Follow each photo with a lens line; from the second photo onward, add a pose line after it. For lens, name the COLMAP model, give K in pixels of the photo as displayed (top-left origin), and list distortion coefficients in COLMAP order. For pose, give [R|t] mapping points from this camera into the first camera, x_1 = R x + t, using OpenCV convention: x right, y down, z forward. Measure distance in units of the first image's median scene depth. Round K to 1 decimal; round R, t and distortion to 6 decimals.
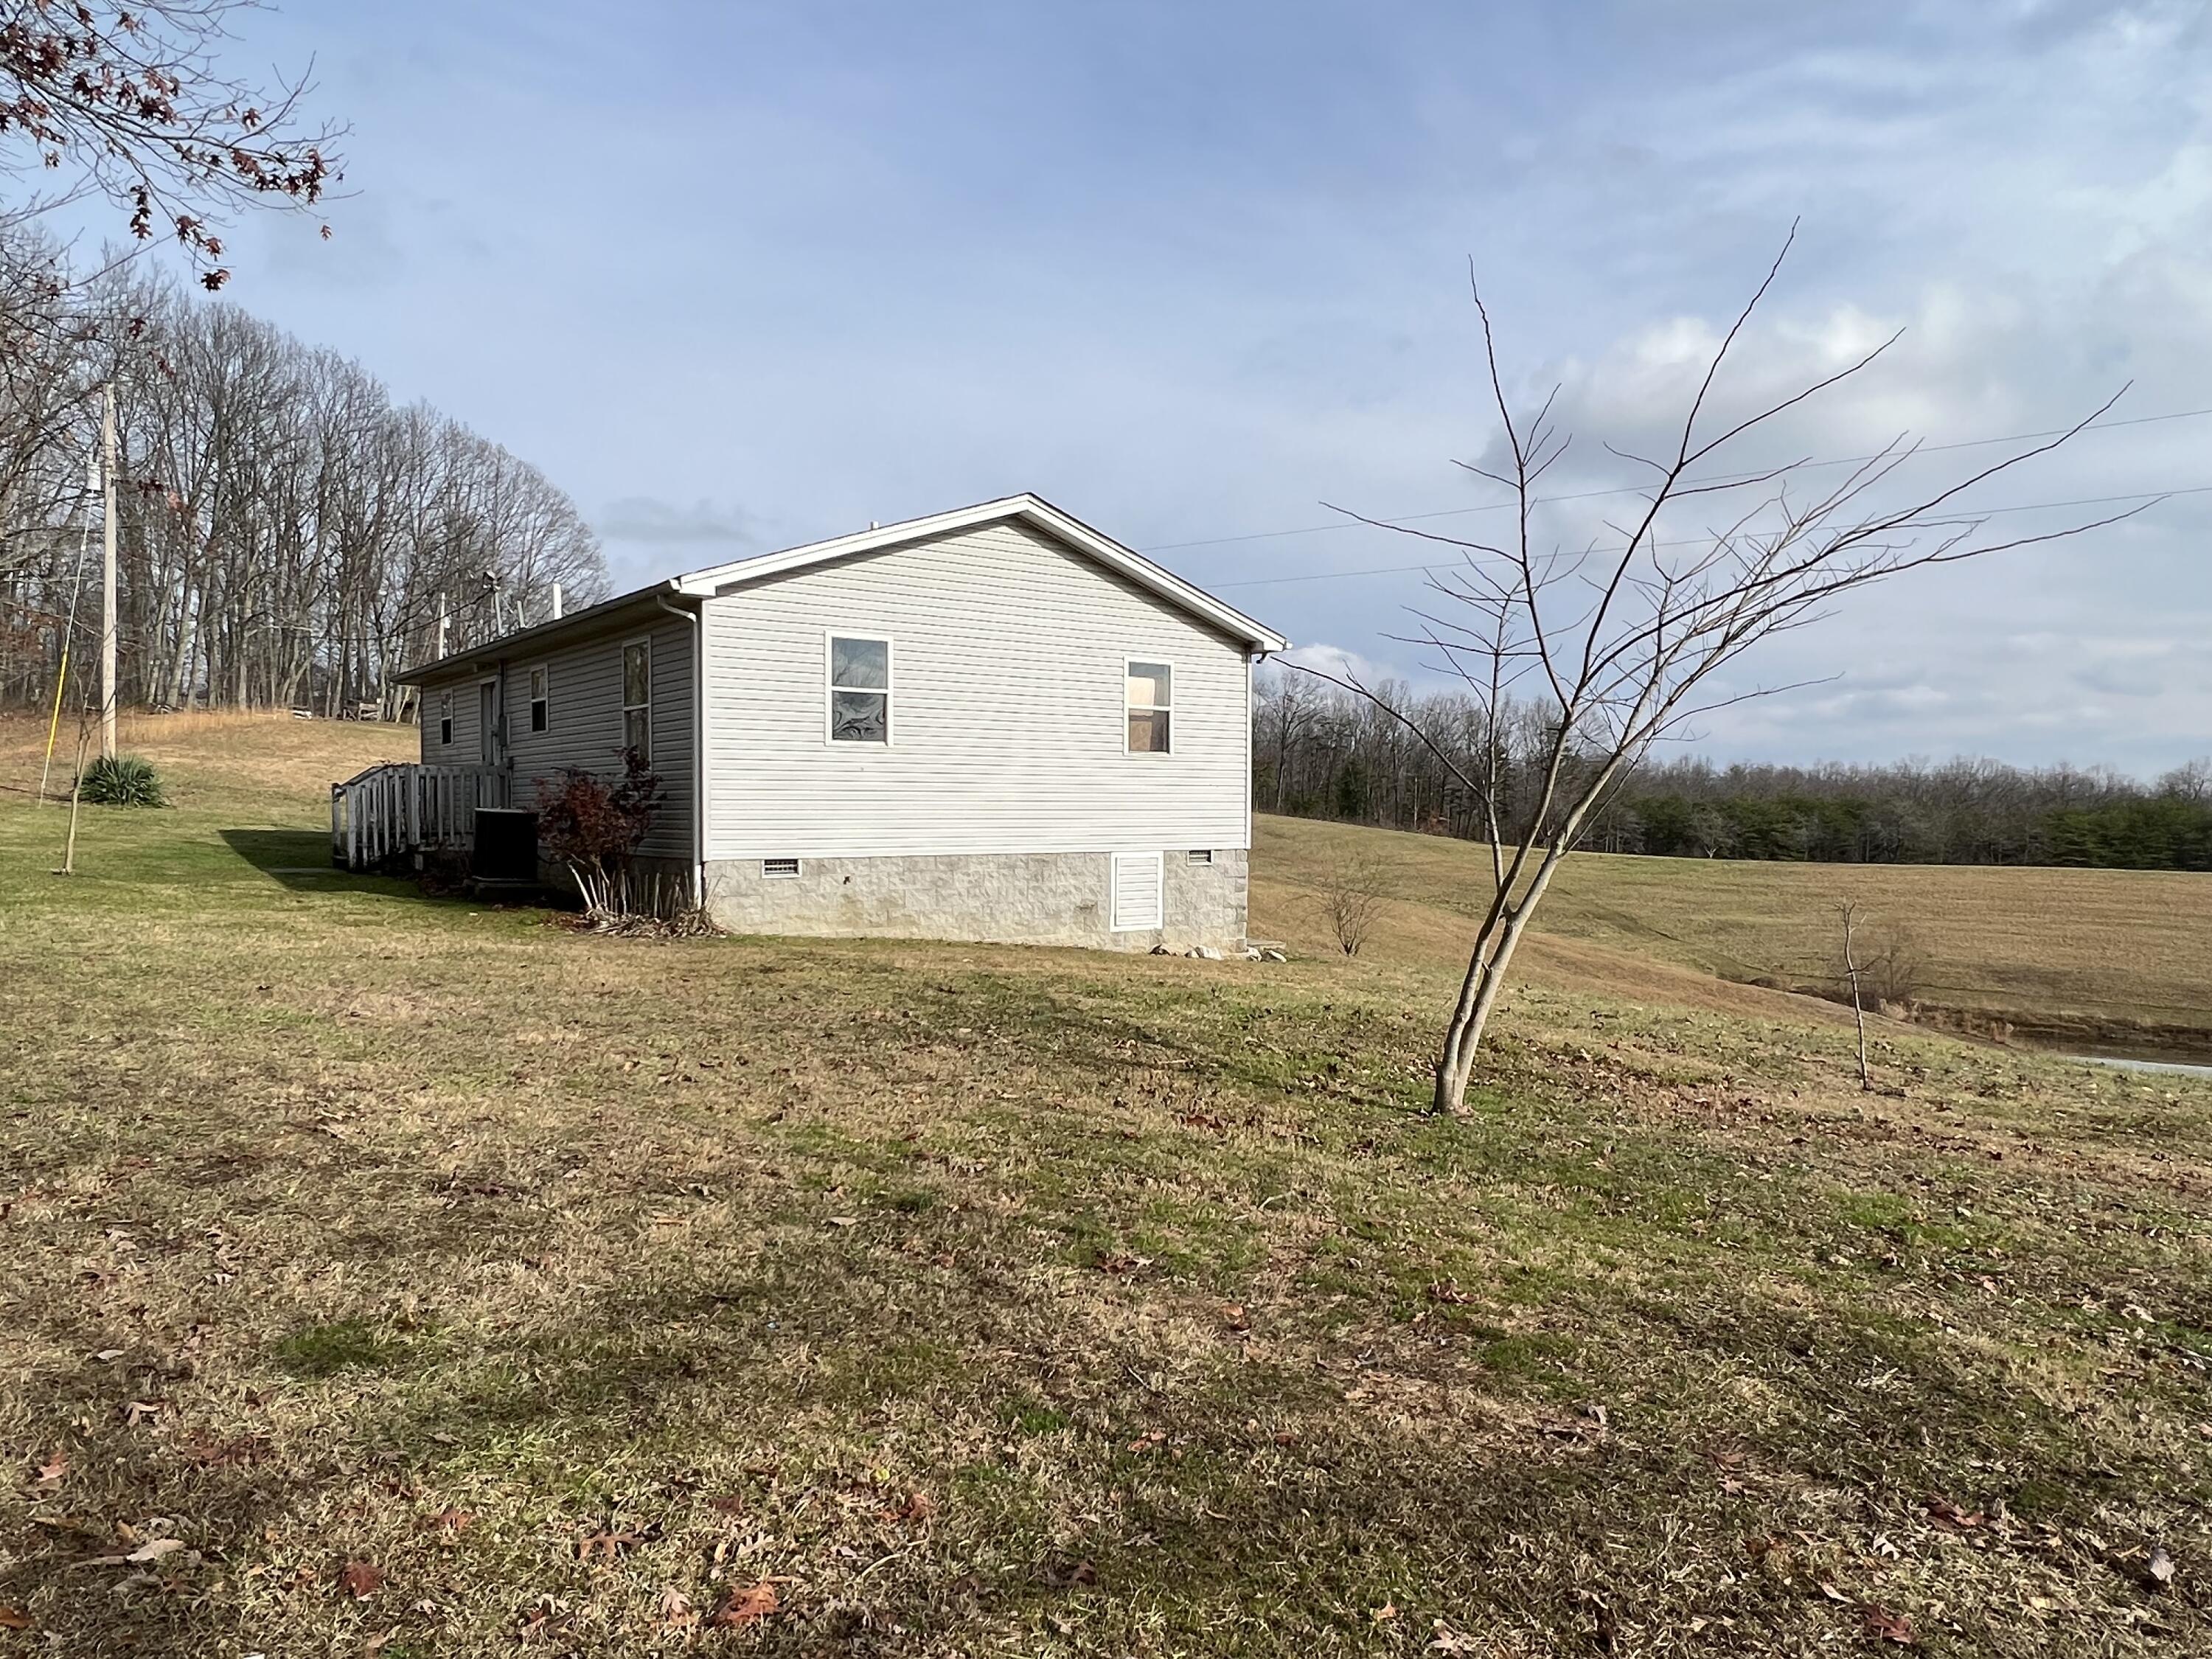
lens RADIAL K [[1426.3, 0, 1097.0], [0, 1426.3, 826.5], [0, 0, 1]] dist [-0.016758, -0.000337]
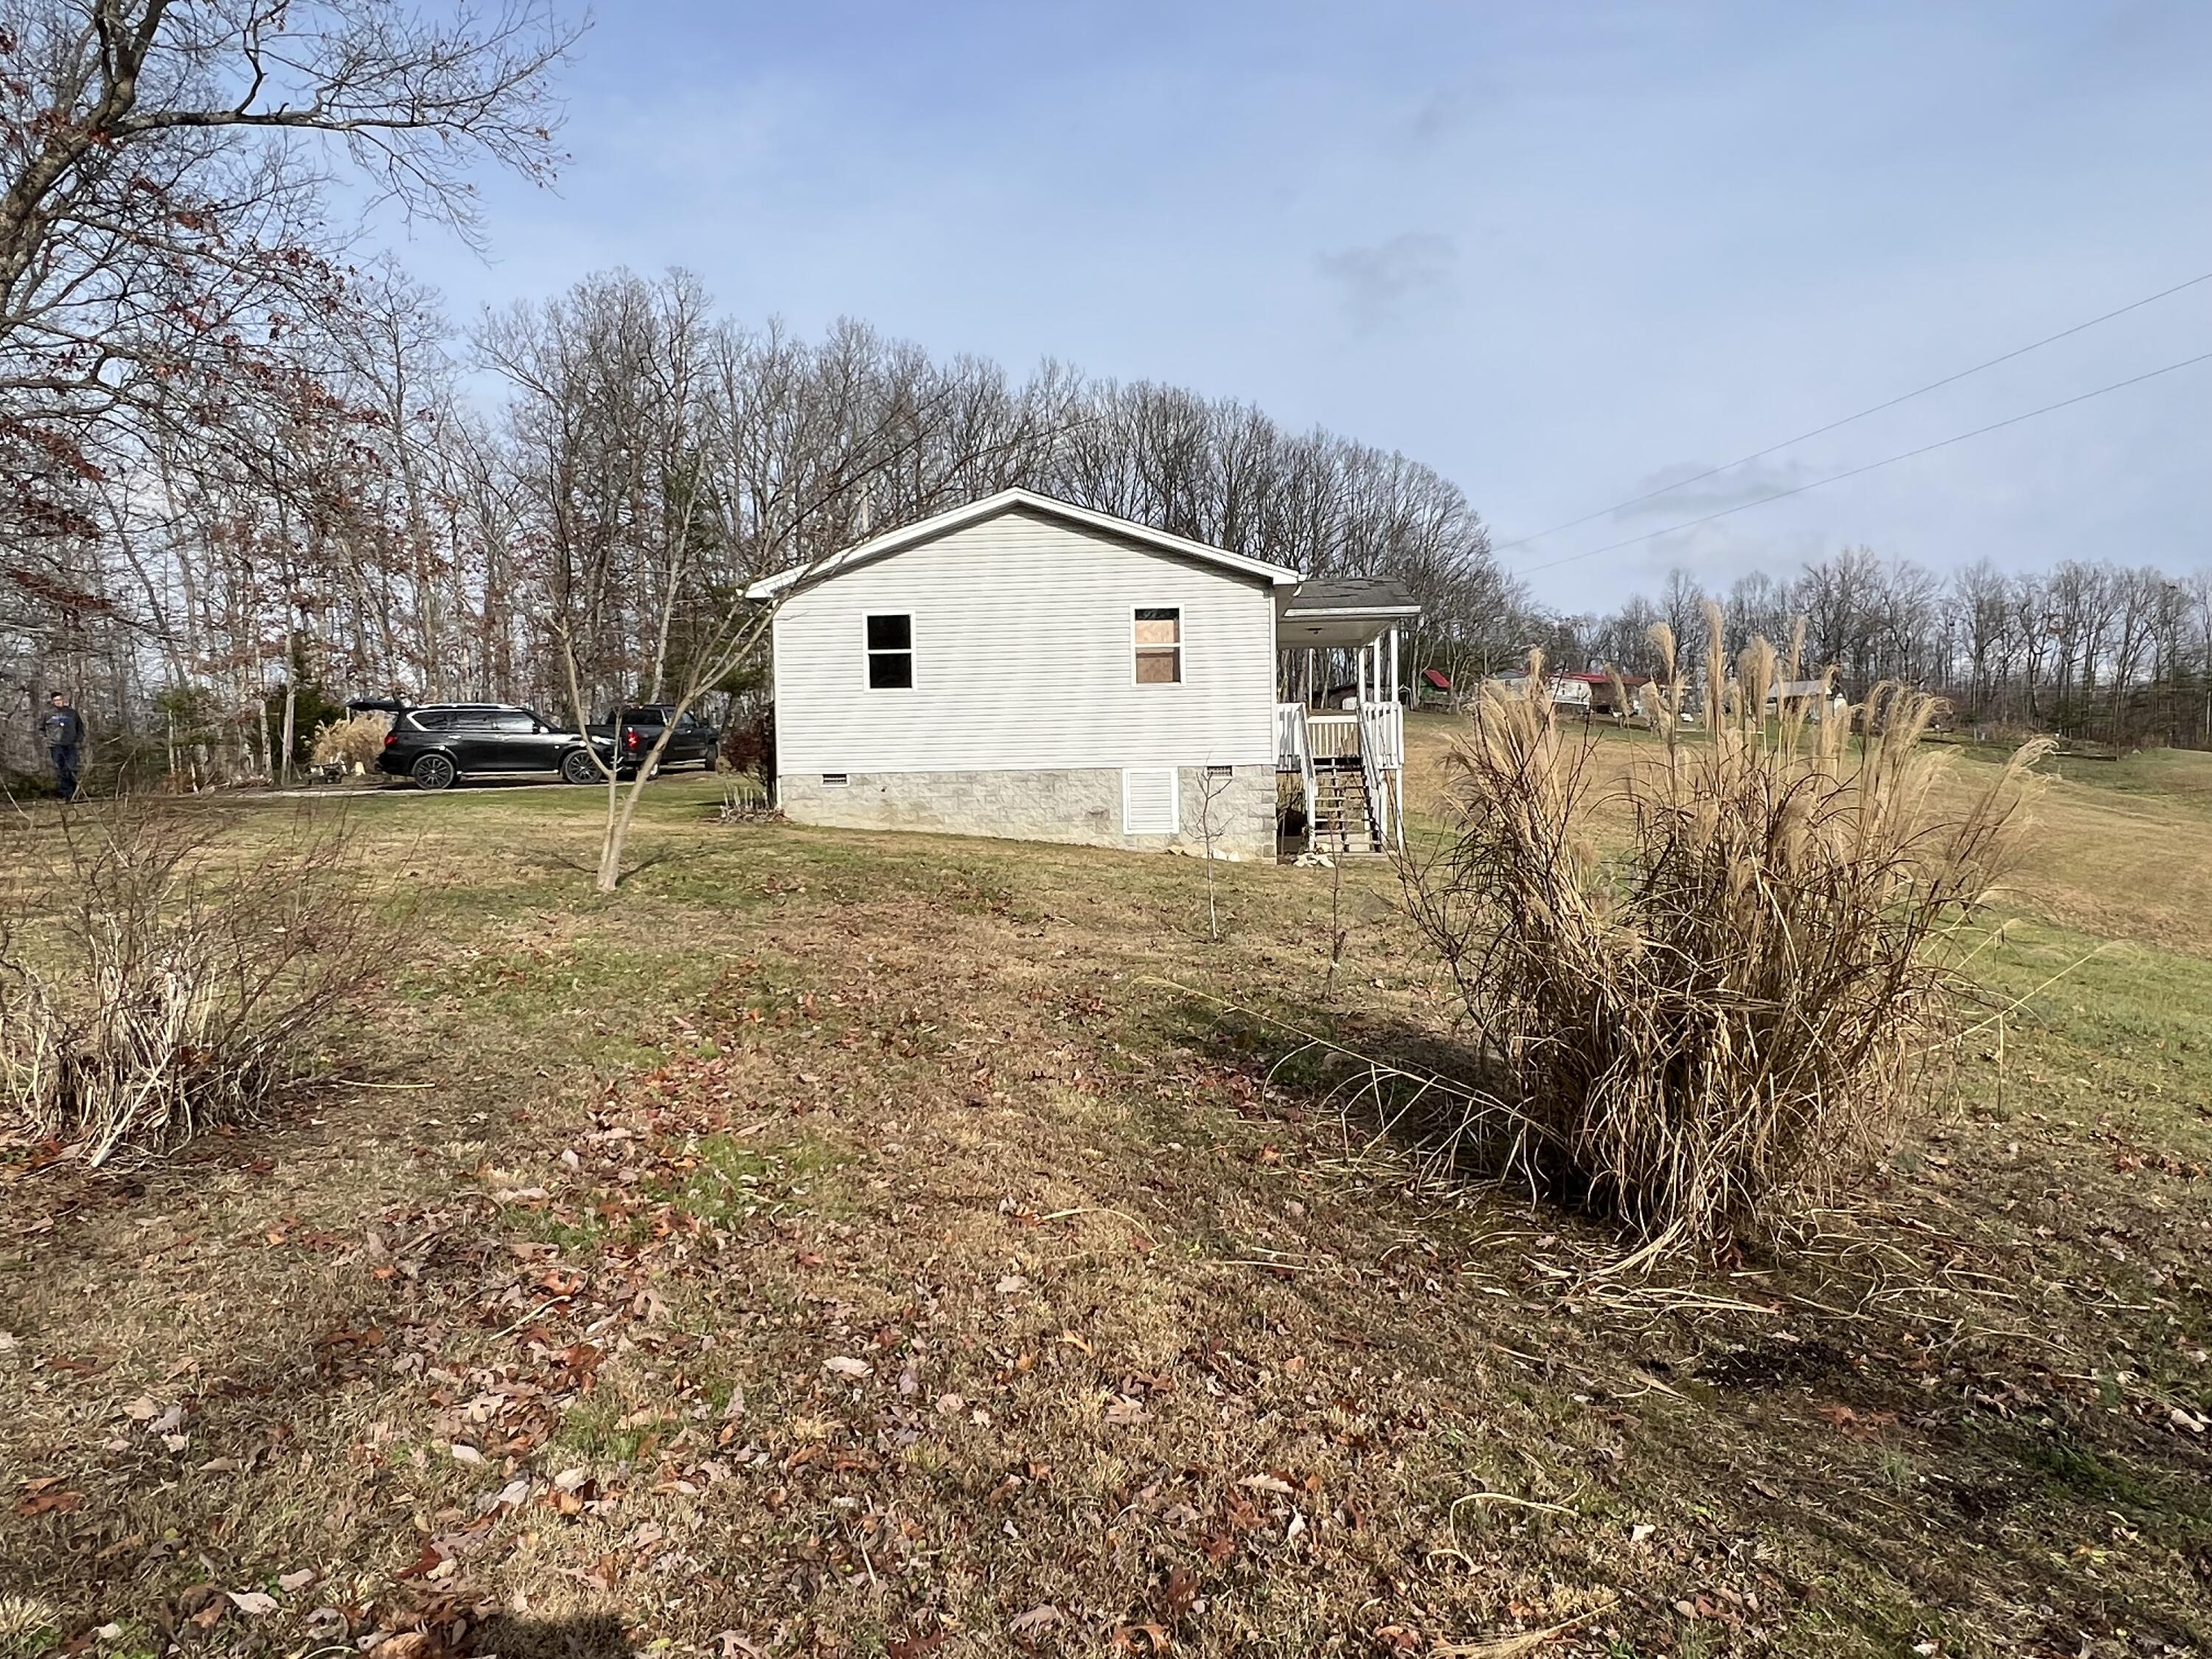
lens RADIAL K [[1426.3, 0, 1107.9], [0, 1426.3, 822.8], [0, 0, 1]] dist [-0.016758, -0.000337]
pose [[0.761821, -0.003401, -0.647779, 0.841376], [0.010850, 0.999913, 0.007511, 0.059073], [0.647697, -0.012750, 0.761791, 0.076598]]
